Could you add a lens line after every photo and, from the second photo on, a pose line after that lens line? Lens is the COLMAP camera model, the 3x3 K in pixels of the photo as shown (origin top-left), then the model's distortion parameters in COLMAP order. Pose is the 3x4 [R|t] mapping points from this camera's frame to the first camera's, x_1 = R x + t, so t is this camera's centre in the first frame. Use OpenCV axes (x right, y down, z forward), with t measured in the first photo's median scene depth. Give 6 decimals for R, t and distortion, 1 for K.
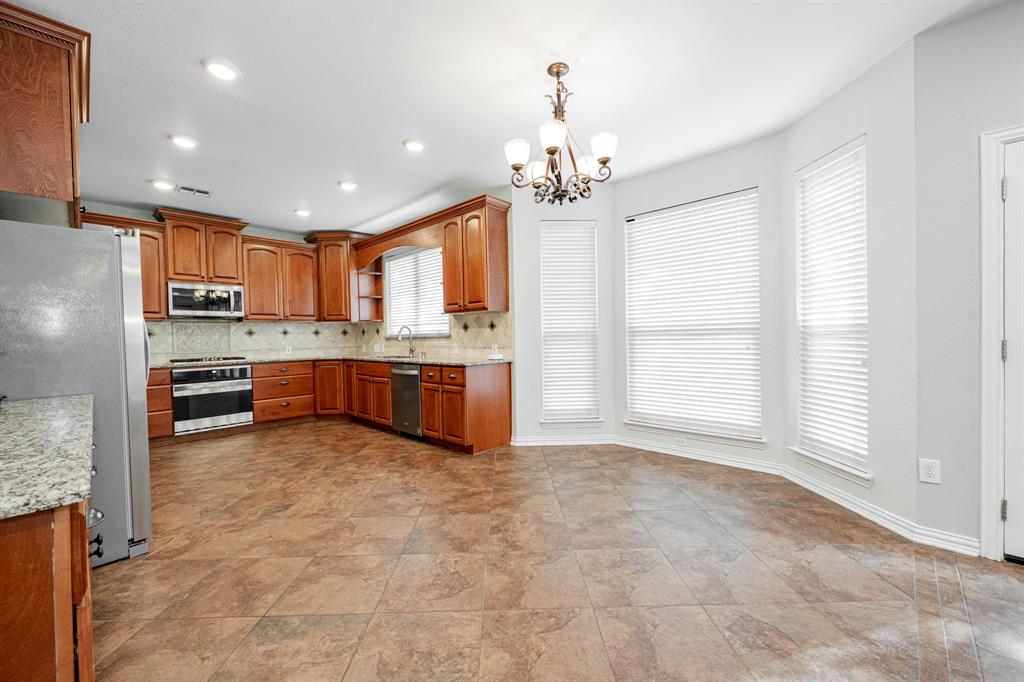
lens RADIAL K [[404.1, 0, 510.5], [0, 404.1, 342.2], [0, 0, 1]] dist [-0.002973, 0.001058]
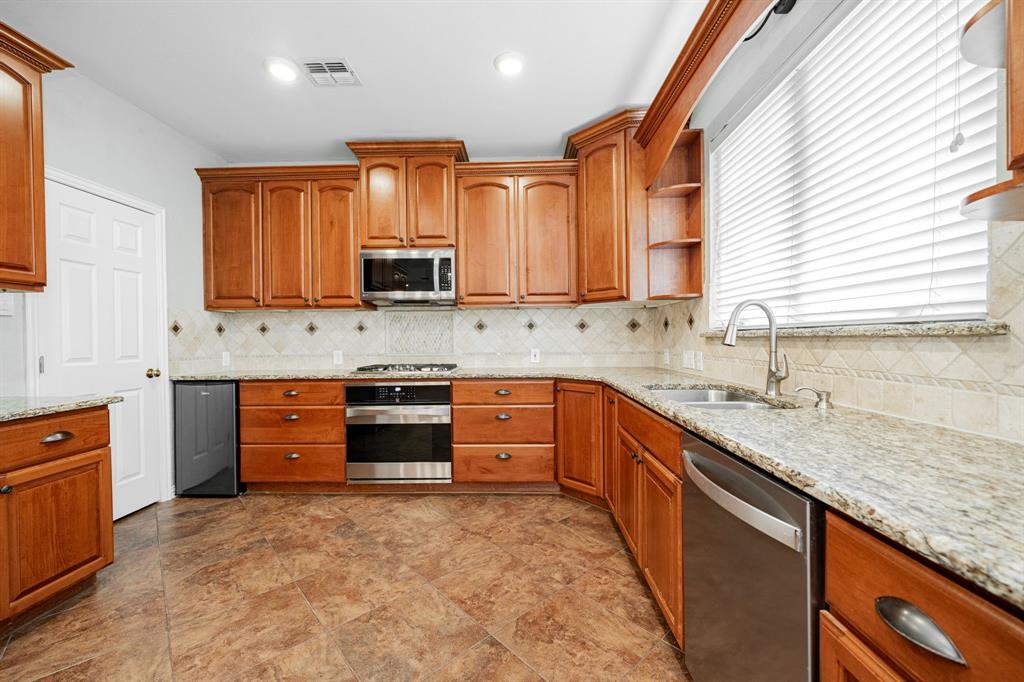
lens RADIAL K [[404.1, 0, 510.0], [0, 404.1, 341.9], [0, 0, 1]] dist [-0.002973, 0.001058]
pose [[0.666848, 0.020082, -0.744923, -0.174381], [-0.014991, 0.999796, 0.013533, -0.009698], [0.745043, 0.002143, 0.667013, 0.748529]]
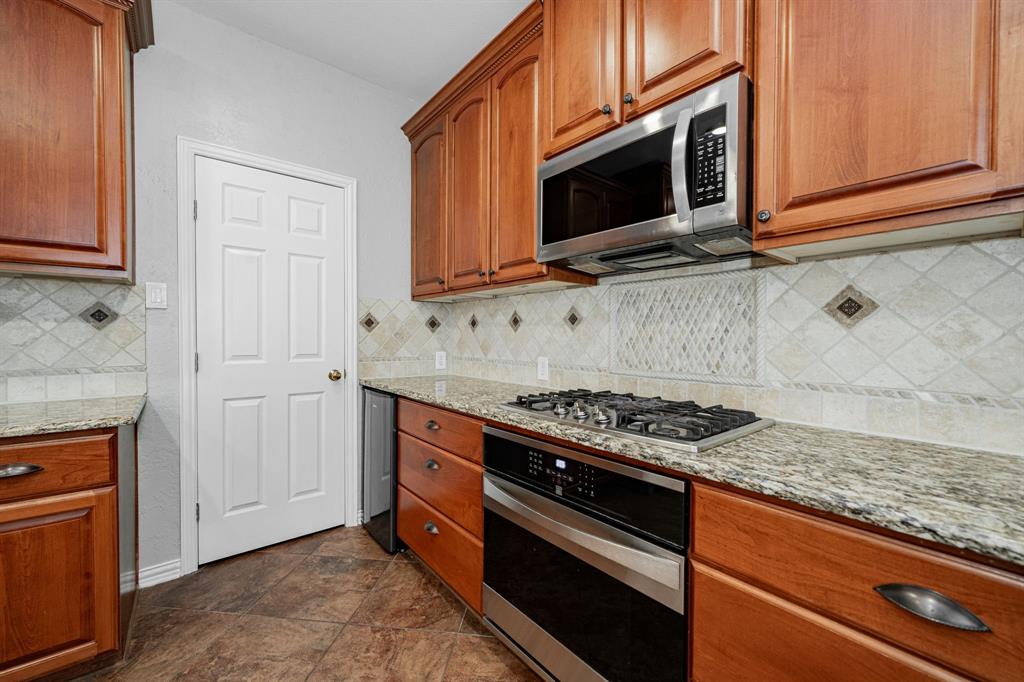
lens RADIAL K [[404.1, 0, 508.7], [0, 404.1, 343.2], [0, 0, 1]] dist [-0.002973, 0.001058]
pose [[-0.128353, 0.035958, -0.991076, -0.504950], [-0.017410, 0.999107, 0.038504, -0.011036], [0.991576, 0.022197, -0.127613, 1.039639]]
